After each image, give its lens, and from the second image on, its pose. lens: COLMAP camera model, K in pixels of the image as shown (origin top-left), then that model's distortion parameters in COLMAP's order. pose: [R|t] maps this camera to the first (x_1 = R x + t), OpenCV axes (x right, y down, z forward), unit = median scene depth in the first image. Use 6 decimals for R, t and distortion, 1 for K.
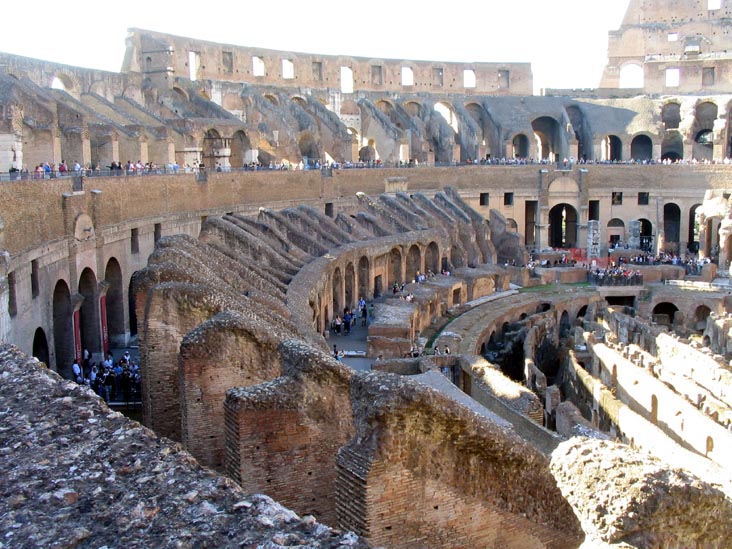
lens RADIAL K [[815.3, 0, 352.3], [0, 815.3, 273.1], [0, 0, 1]] dist [-0.196206, 0.235482]
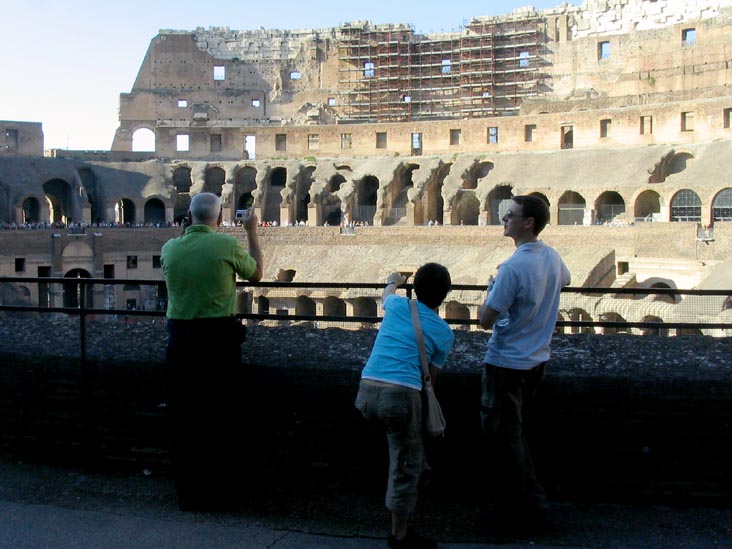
lens RADIAL K [[874.2, 0, 331.8], [0, 874.2, 271.8], [0, 0, 1]] dist [-0.188827, 0.208763]
pose [[0.855740, -0.018694, 0.517068, -0.013099], [0.061621, 0.995917, -0.065975, 0.005019], [-0.513723, 0.088320, 0.853398, -0.045360]]
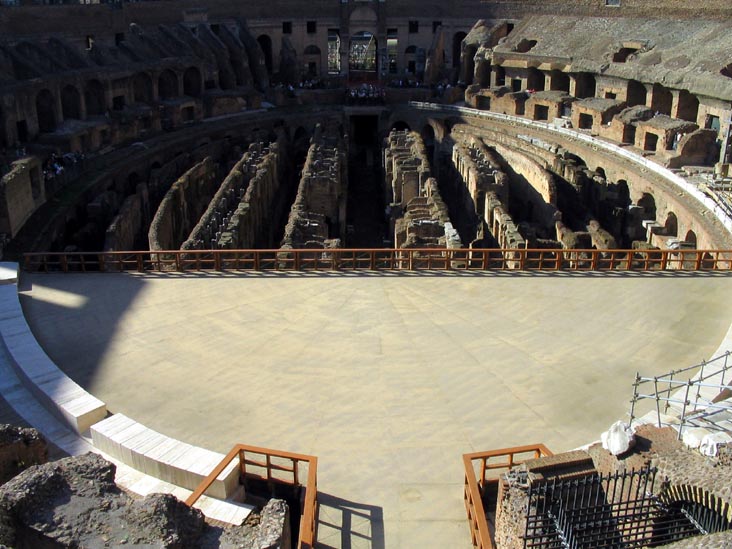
lens RADIAL K [[773.1, 0, 345.5], [0, 773.1, 275.6], [0, 0, 1]] dist [-0.190852, 0.221852]
pose [[0.999445, 0.017115, -0.028591, 0.274501], [-0.010260, 0.974387, 0.224644, 0.005070], [0.031703, -0.224226, 0.974021, -0.081221]]
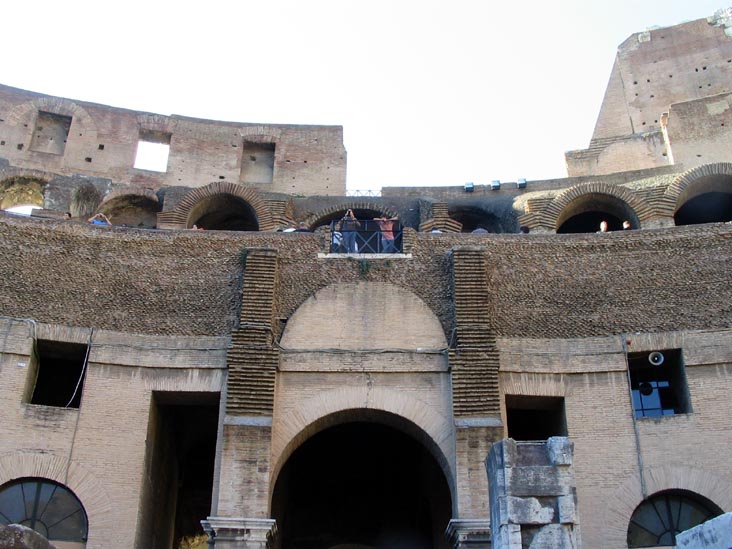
lens RADIAL K [[799.4, 0, 355.8], [0, 799.4, 269.8], [0, 0, 1]] dist [-0.181147, 0.198057]
pose [[0.999764, 0.017931, -0.012246, 0.263428], [-0.021707, 0.810808, -0.584910, -0.007546], [-0.000559, 0.585037, 0.811006, 0.839310]]
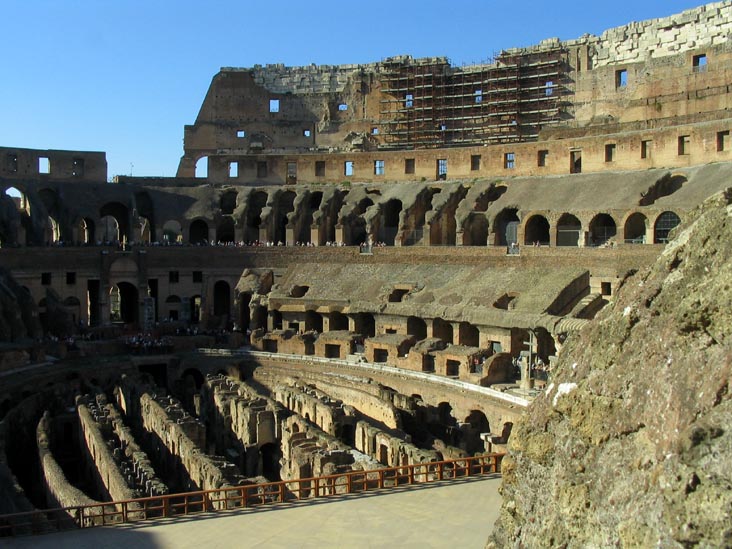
lens RADIAL K [[799.4, 0, 355.8], [0, 799.4, 269.8], [0, 0, 1]] dist [-0.181147, 0.198057]
pose [[0.917123, 0.002533, 0.398596, 0.125425], [0.038404, 0.994766, -0.094686, 0.010037], [-0.396749, 0.102146, 0.912226, -0.098989]]
